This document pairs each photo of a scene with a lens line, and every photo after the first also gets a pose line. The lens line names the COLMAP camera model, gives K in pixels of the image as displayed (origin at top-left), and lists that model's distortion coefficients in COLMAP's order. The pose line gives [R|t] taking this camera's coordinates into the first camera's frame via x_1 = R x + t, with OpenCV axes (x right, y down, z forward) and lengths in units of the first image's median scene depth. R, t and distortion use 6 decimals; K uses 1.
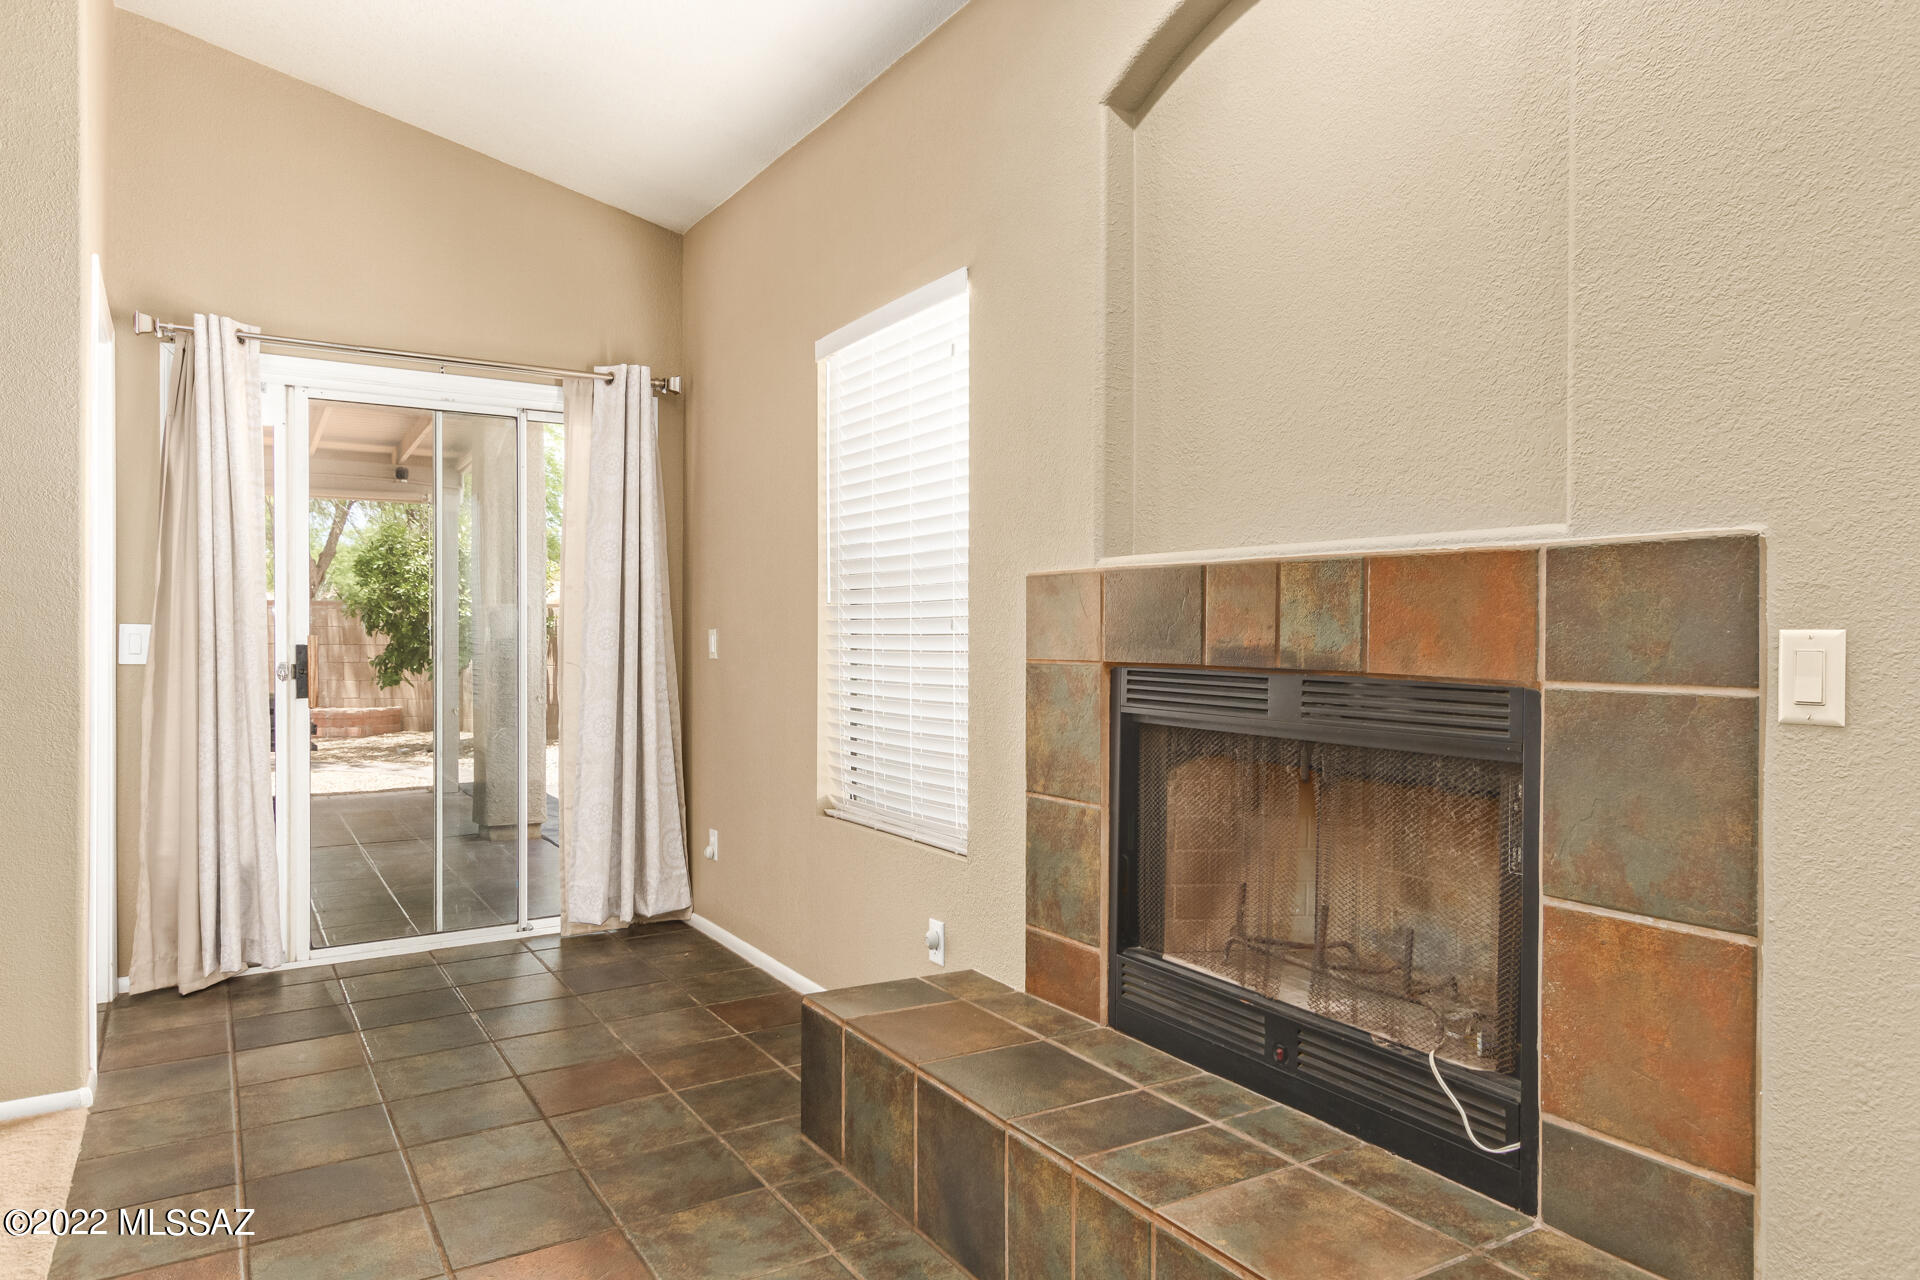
lens RADIAL K [[1200.4, 0, 948.4], [0, 1200.4, 641.6], [0, 0, 1]] dist [0.002886, 0.000178]
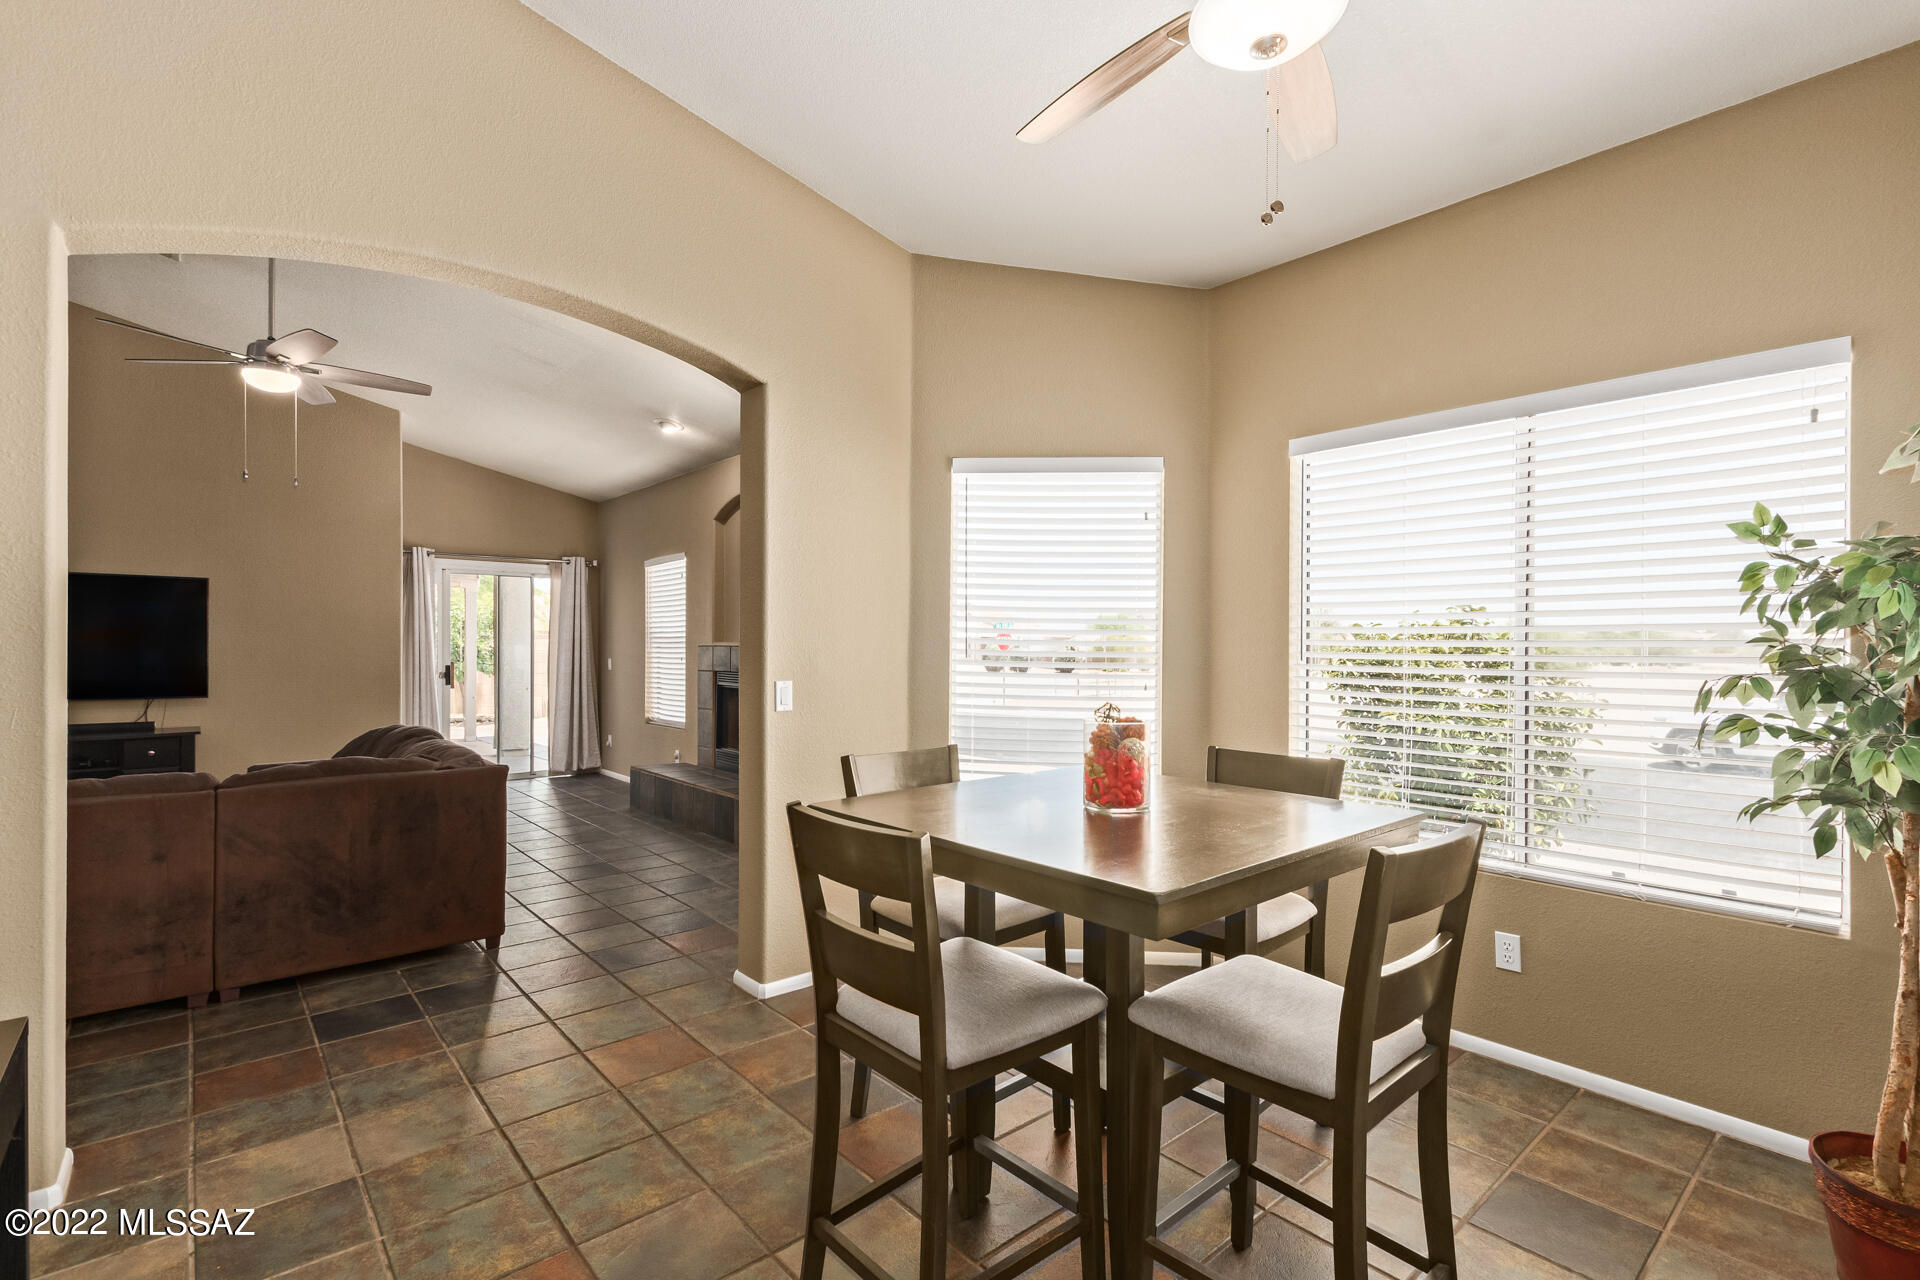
lens RADIAL K [[872.6, 0, 958.9], [0, 872.6, 643.6], [0, 0, 1]] dist [-0.009980, 0.000136]
pose [[0.986575, -0.000678, 0.163306, 0.442058], [0.002535, 0.999934, -0.011165, -0.034557], [-0.163288, 0.011429, 0.986512, -1.805368]]
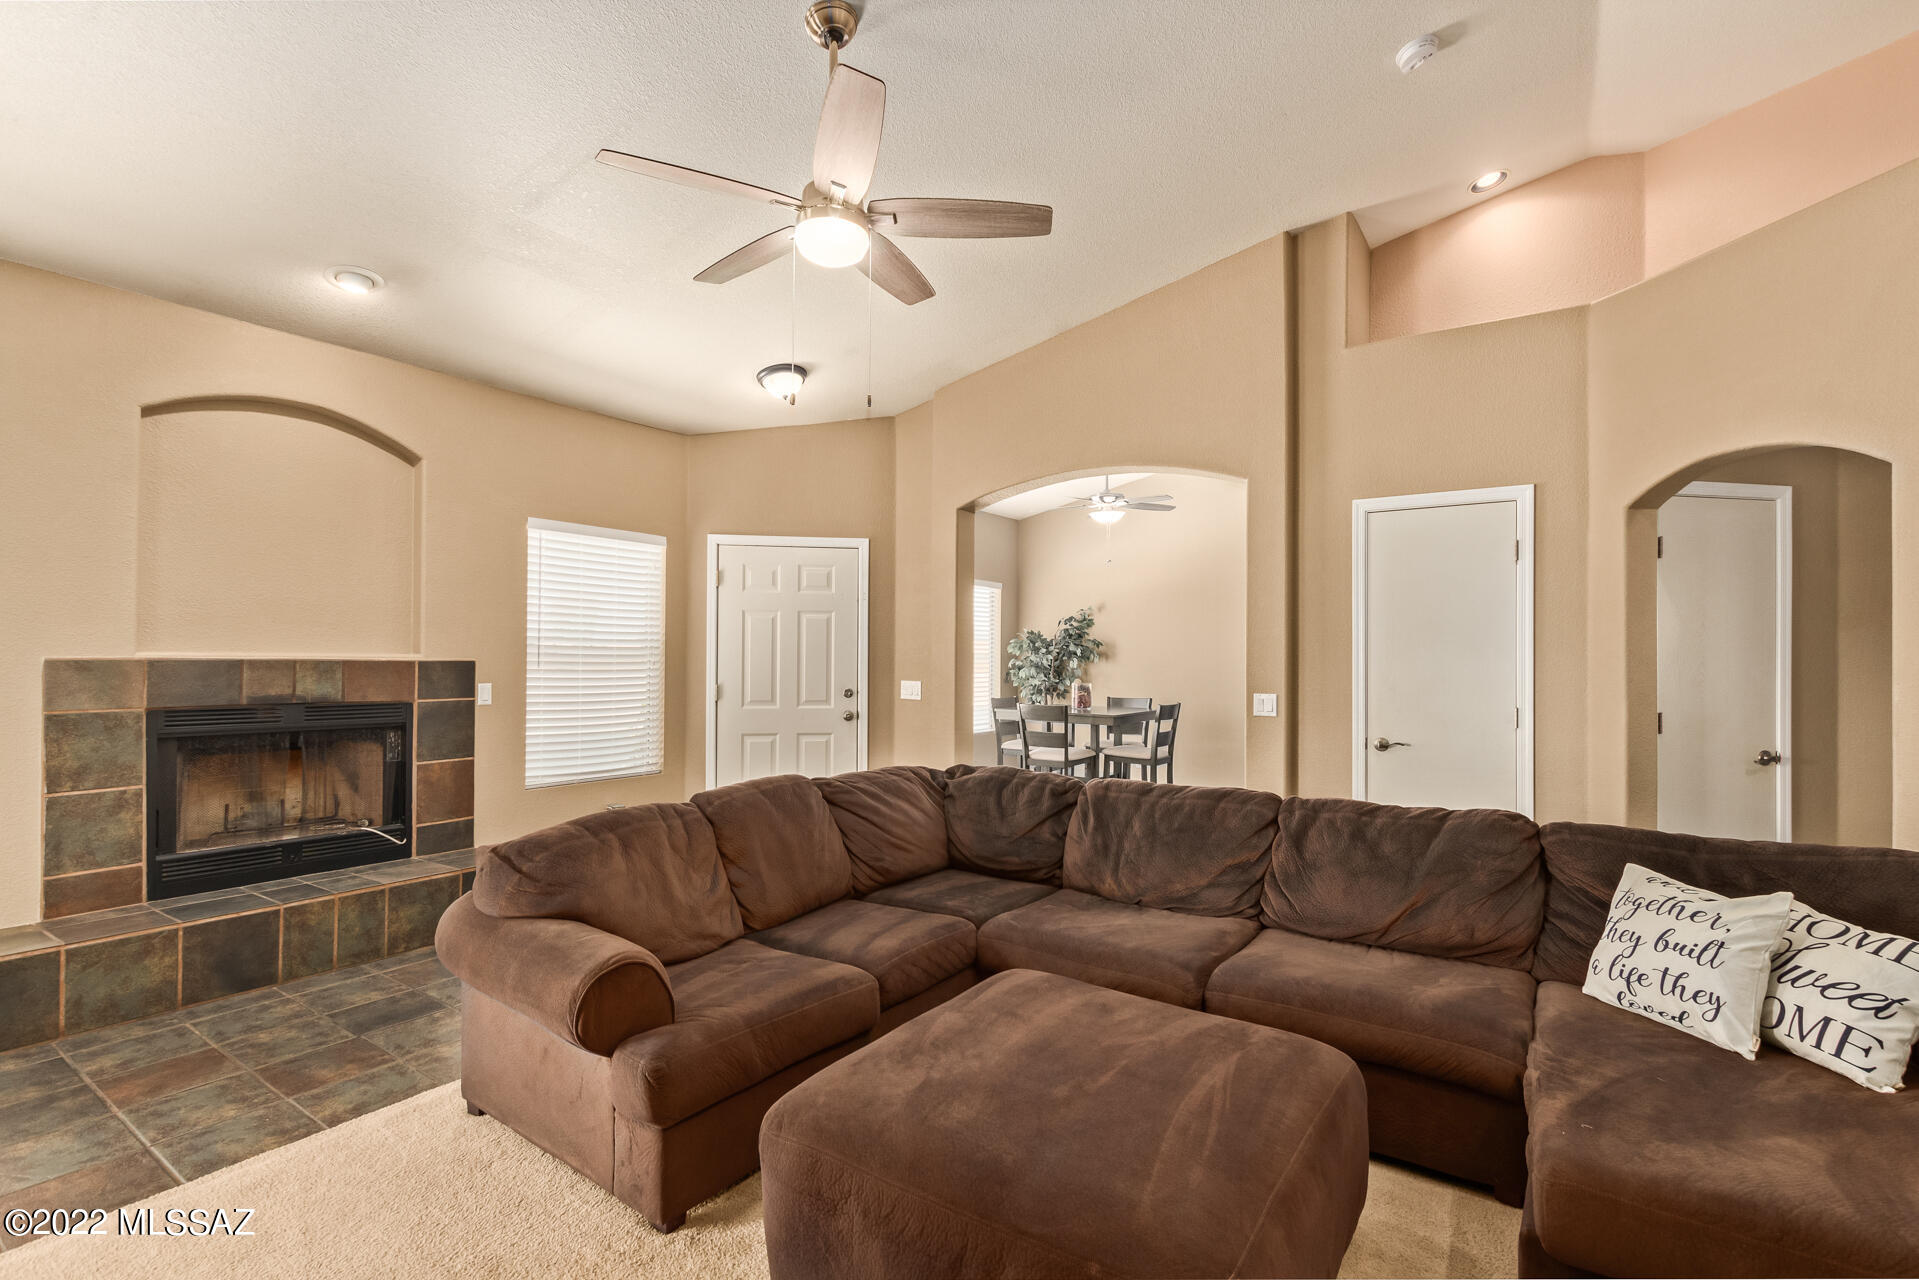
lens RADIAL K [[872.1, 0, 971.8], [0, 872.1, 645.5], [0, 0, 1]] dist [-0.009980, 0.000136]
pose [[-0.405458, 0.007980, 0.914079, -1.633213], [0.002572, 0.999968, -0.007590, -0.067426], [-0.914110, -0.000727, -0.405466, 0.369360]]
